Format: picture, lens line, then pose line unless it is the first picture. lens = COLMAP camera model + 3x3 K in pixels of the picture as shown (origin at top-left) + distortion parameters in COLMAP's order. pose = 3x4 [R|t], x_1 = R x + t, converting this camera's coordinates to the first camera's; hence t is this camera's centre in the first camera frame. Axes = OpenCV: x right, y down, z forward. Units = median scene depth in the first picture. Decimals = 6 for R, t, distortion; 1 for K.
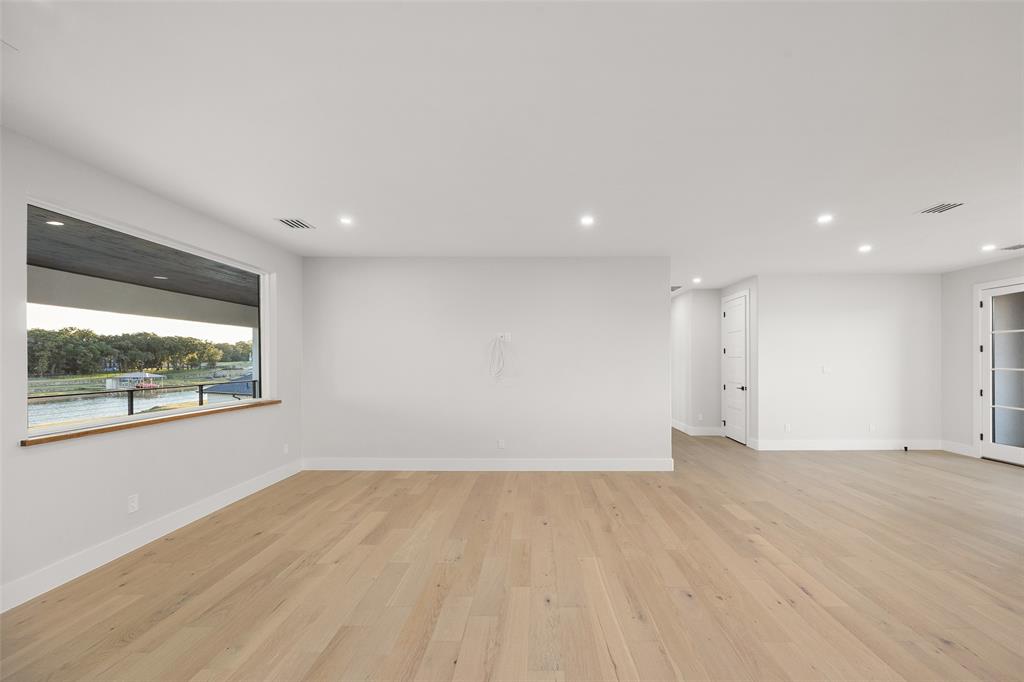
lens RADIAL K [[419.6, 0, 532.4], [0, 419.6, 362.3], [0, 0, 1]] dist [-0.002317, 0.000036]
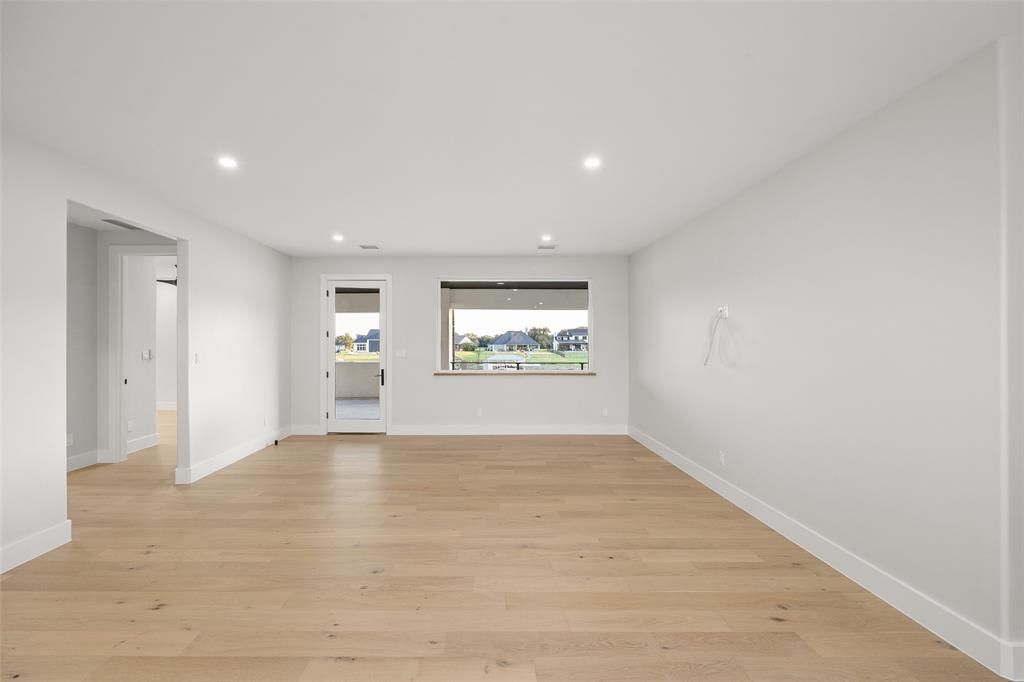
lens RADIAL K [[419.6, 0, 483.0], [0, 419.6, 344.9], [0, 0, 1]] dist [-0.002317, 0.000036]
pose [[0.007113, 0.004014, -0.999967, 1.039961], [-0.000121, 0.999992, 0.004013, -0.007030], [0.999975, 0.000092, 0.007113, 0.925861]]
